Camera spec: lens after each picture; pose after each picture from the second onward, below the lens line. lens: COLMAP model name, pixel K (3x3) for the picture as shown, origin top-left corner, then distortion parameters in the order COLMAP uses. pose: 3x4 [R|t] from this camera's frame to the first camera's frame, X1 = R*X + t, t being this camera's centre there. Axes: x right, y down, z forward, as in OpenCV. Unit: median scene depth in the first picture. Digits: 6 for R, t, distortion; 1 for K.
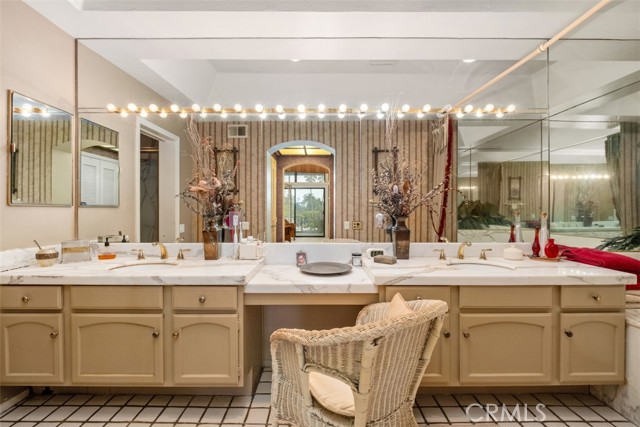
lens RADIAL K [[274.7, 0, 324.2], [0, 274.7, 214.1], [0, 0, 1]] dist [-0.003110, -0.001127]
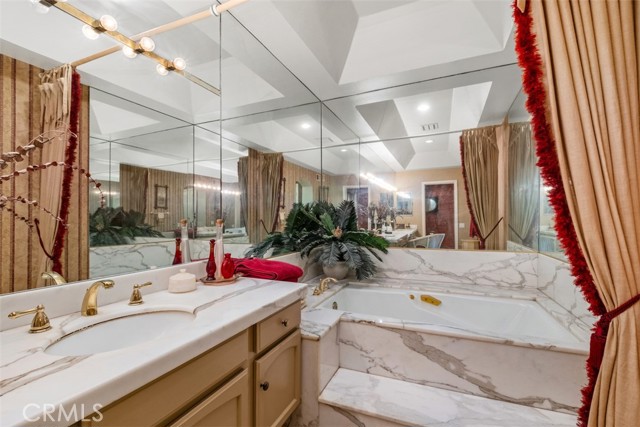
lens RADIAL K [[274.7, 0, 324.2], [0, 274.7, 214.1], [0, 0, 1]] dist [-0.003110, -0.001127]
pose [[0.404939, 0.015411, 0.914214, 0.102276], [0.018127, 0.999526, -0.024878, 0.001435], [-0.914164, 0.026646, 0.404468, 0.195223]]
